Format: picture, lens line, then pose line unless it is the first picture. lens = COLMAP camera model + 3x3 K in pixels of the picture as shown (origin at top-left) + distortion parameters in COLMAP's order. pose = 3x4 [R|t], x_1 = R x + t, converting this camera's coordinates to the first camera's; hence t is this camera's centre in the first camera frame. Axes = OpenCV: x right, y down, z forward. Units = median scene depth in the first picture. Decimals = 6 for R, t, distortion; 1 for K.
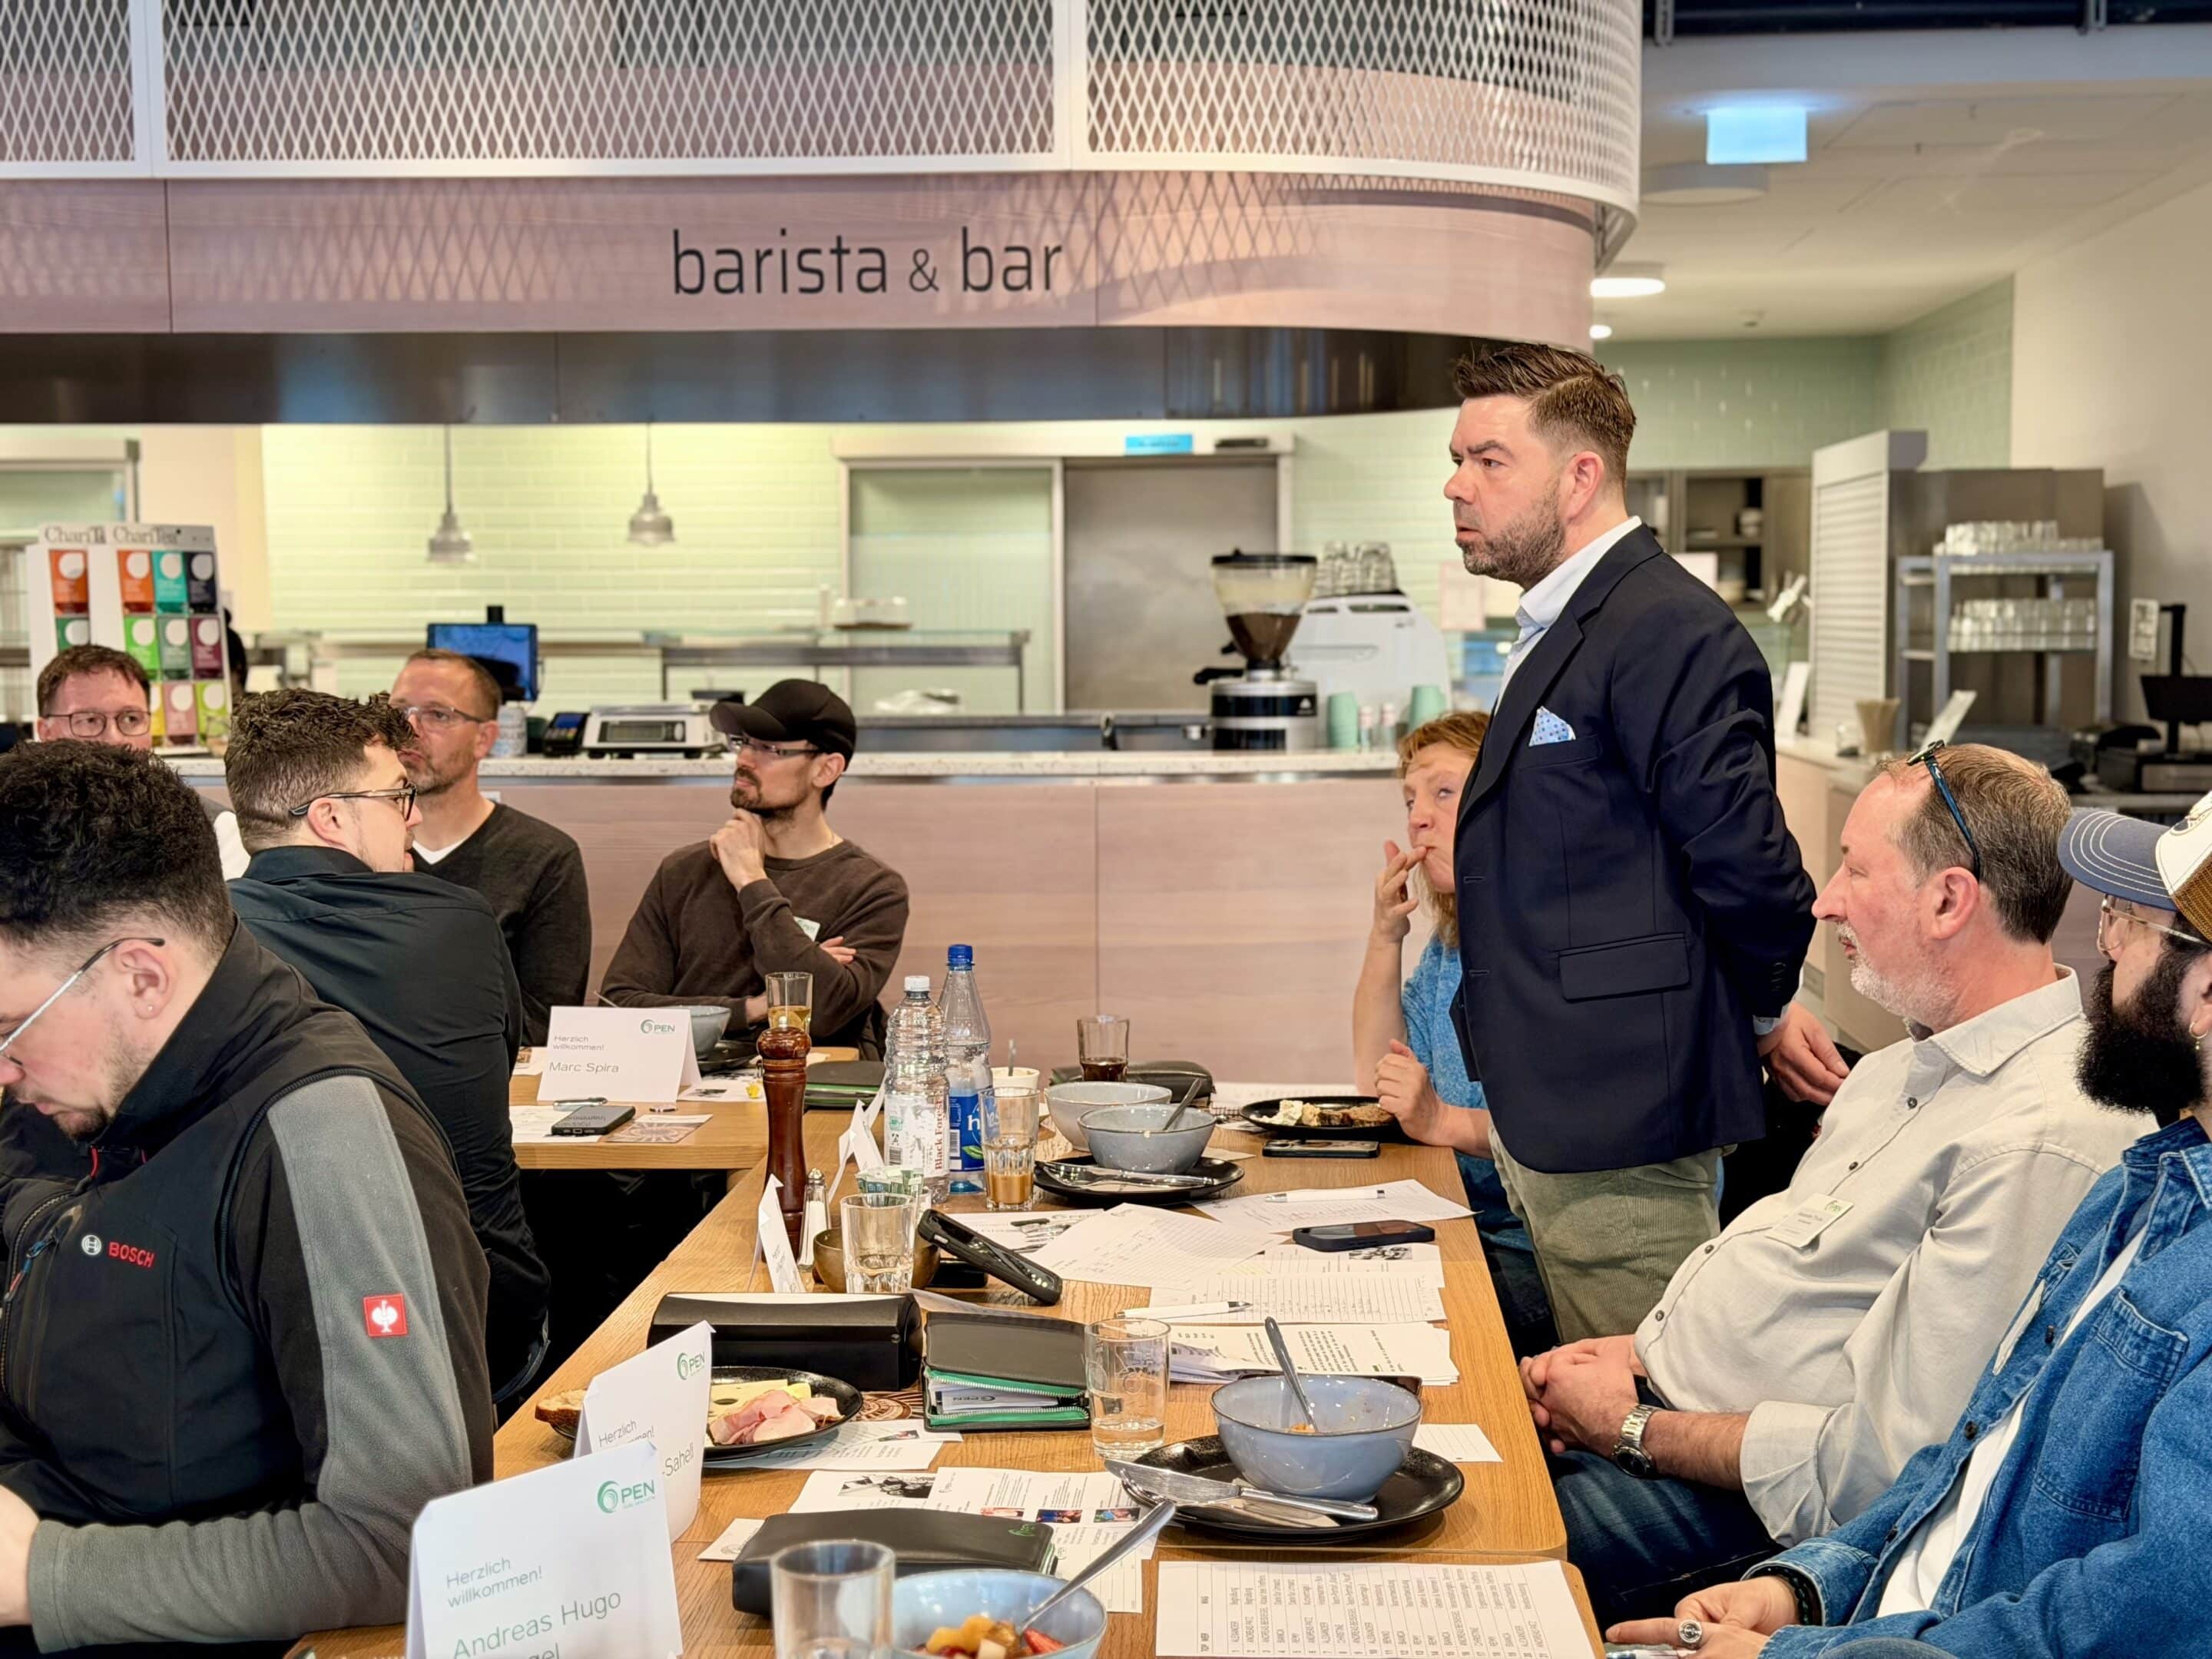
lens RADIAL K [[3040.9, 0, 1106.0], [0, 3040.9, 829.5], [0, 0, 1]] dist [0.111390, 0.039220]
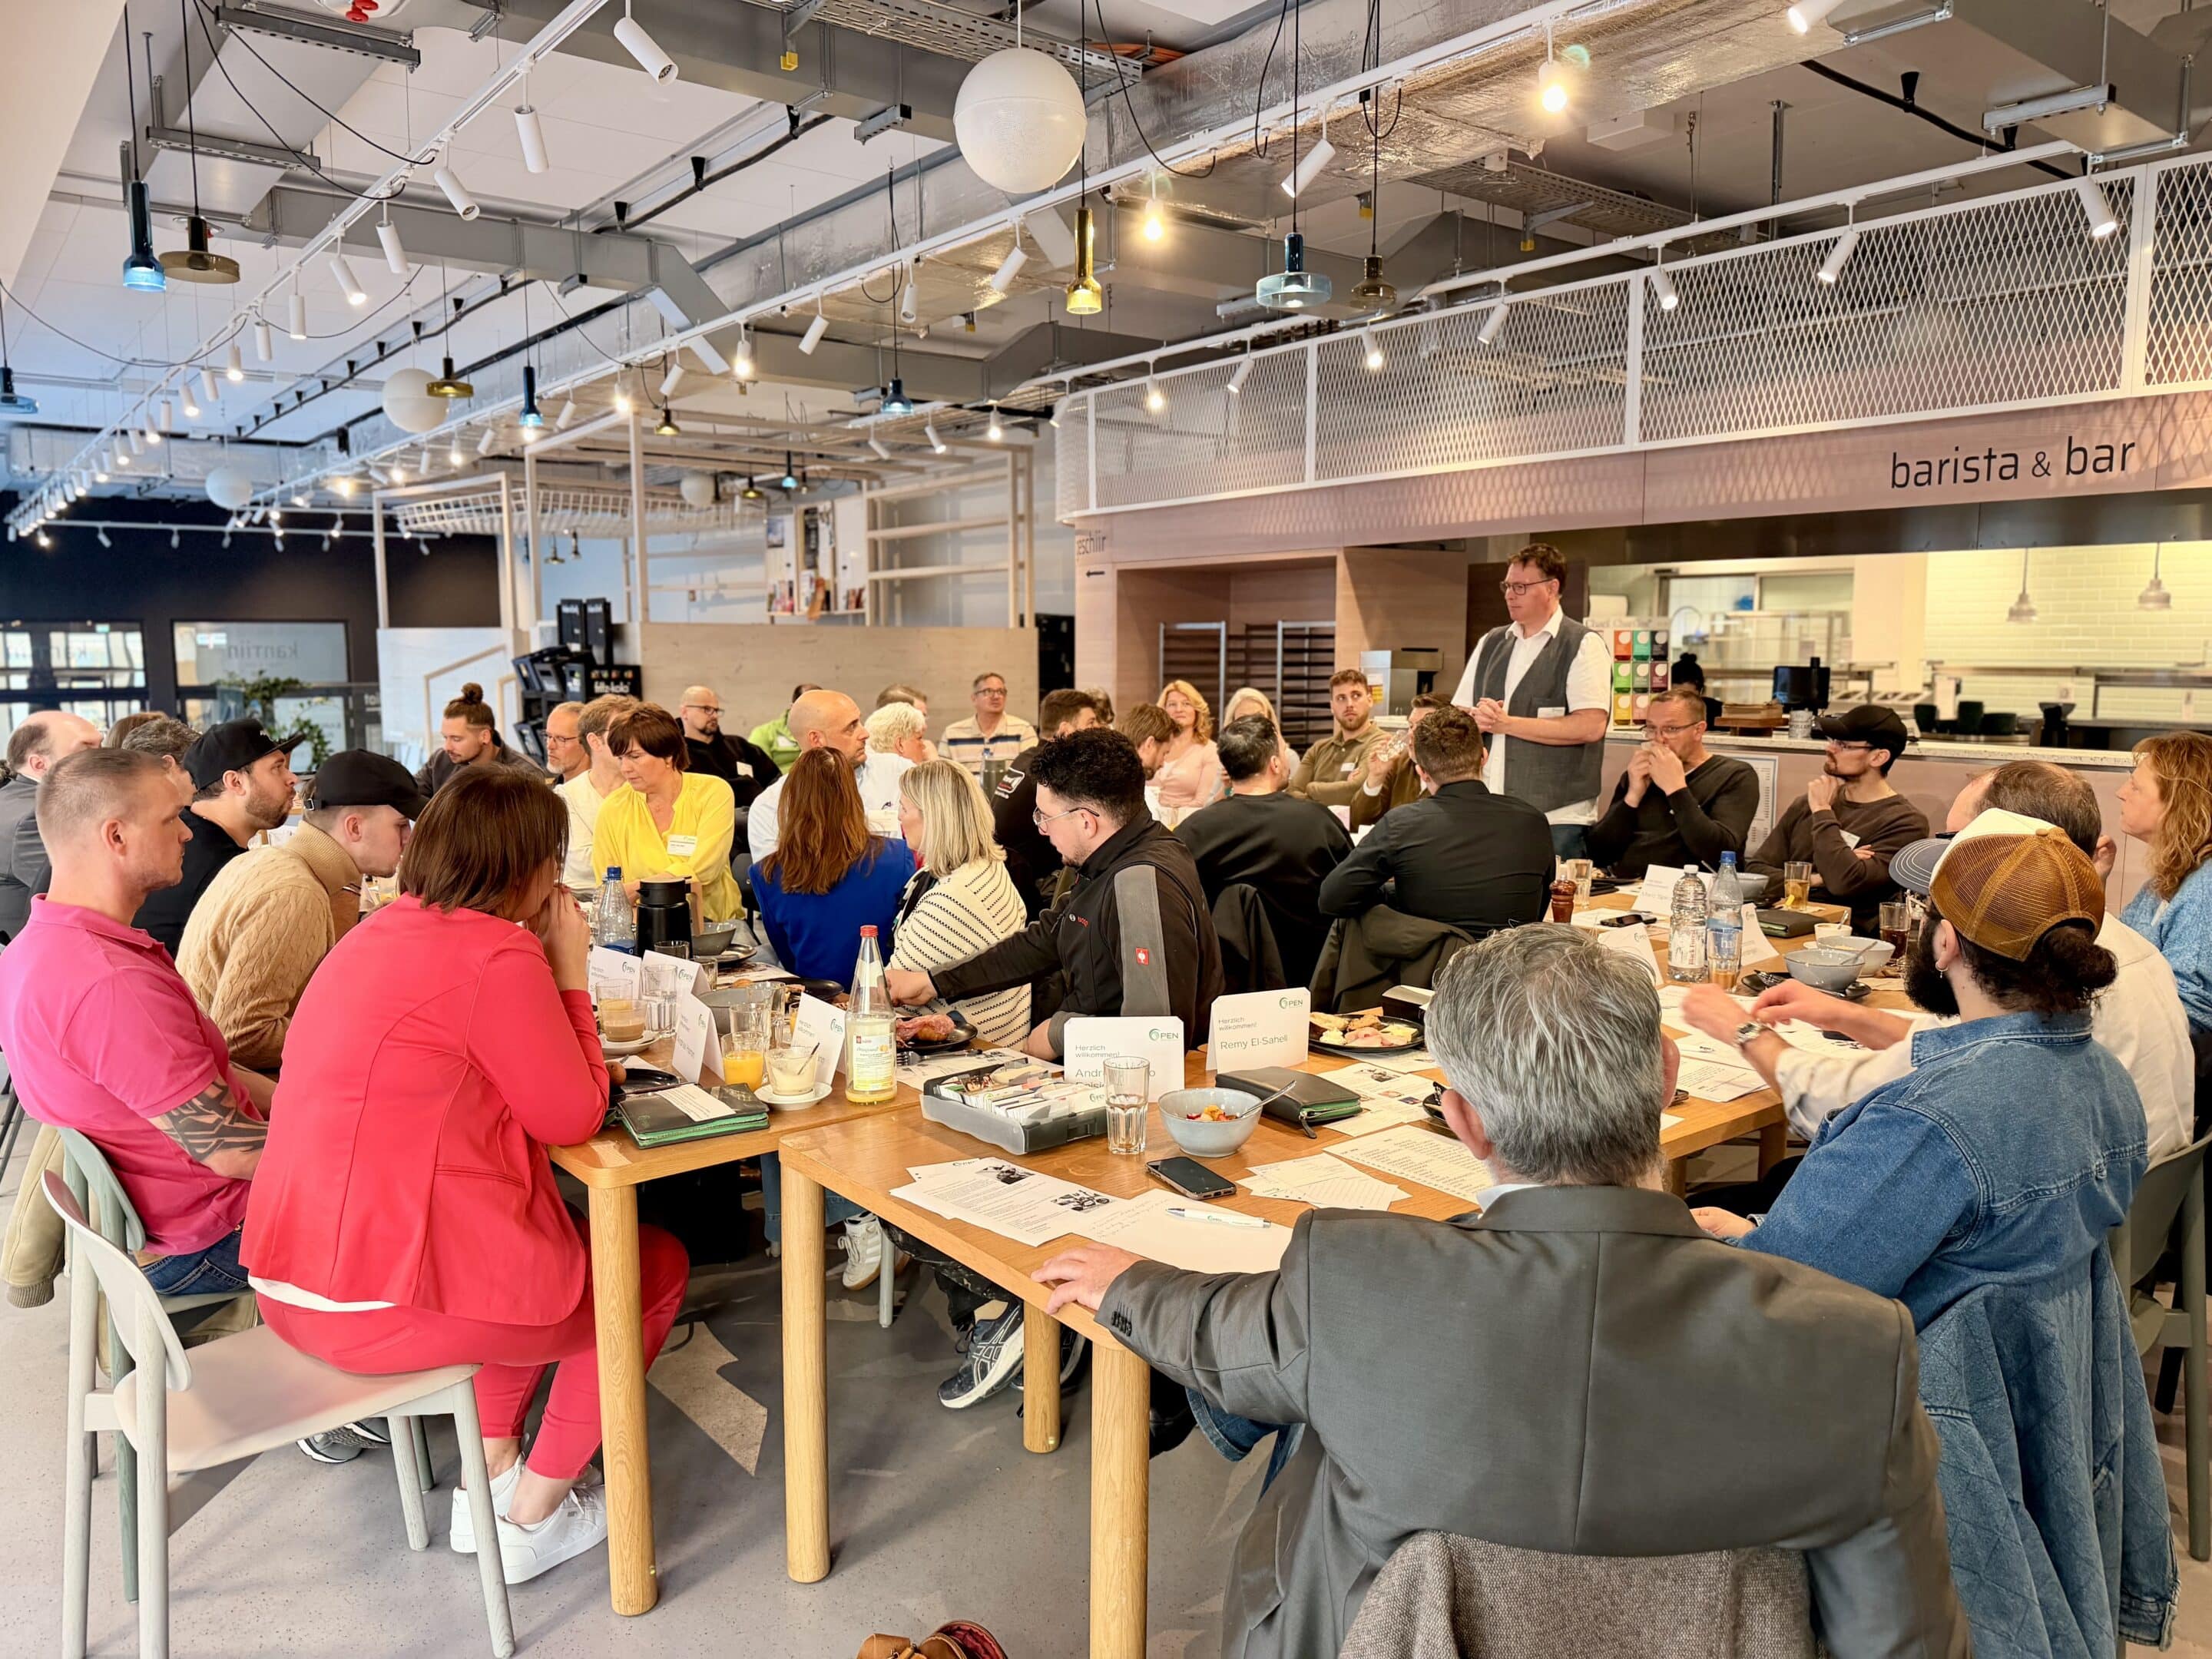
lens RADIAL K [[1568.2, 0, 1106.0], [0, 1568.2, 829.5], [0, 0, 1]] dist [-0.002833, -0.006517]
pose [[0.667140, 0.093213, -0.739078, 0.255469], [-0.055769, 0.995606, 0.075226, -0.017259], [0.742842, -0.008969, 0.669406, 0.028604]]
